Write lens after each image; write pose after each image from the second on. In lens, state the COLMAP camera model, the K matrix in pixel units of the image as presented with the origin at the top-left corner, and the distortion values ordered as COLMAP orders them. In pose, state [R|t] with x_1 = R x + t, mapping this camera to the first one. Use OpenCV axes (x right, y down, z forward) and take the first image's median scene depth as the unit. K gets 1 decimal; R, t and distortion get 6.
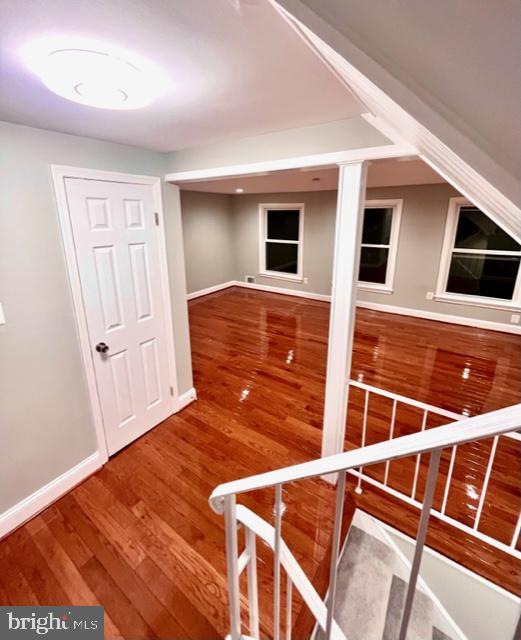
lens RADIAL K [[282.9, 0, 260.7], [0, 282.9, 284.6], [0, 0, 1]] dist [0.000756, 0.000153]
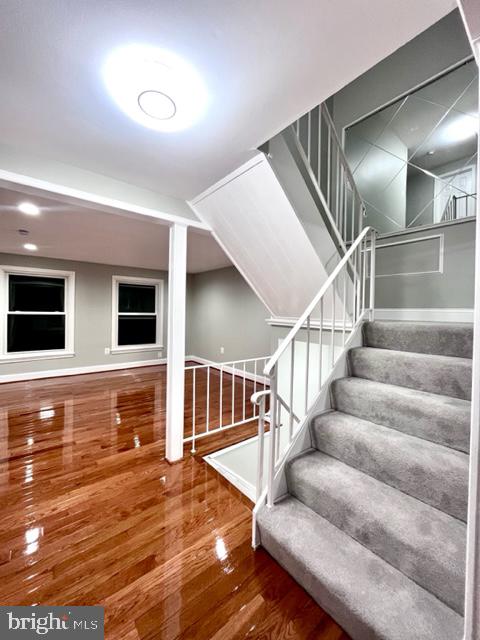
lens RADIAL K [[257.1, 0, 238.4], [0, 257.1, 318.1], [0, 0, 1]] dist [-0.001596, -0.000386]
pose [[0.289801, -0.008138, 0.957052, -0.585120], [0.206440, 0.976957, -0.054204, 0.147107], [-0.934558, 0.213282, 0.284803, 0.214234]]
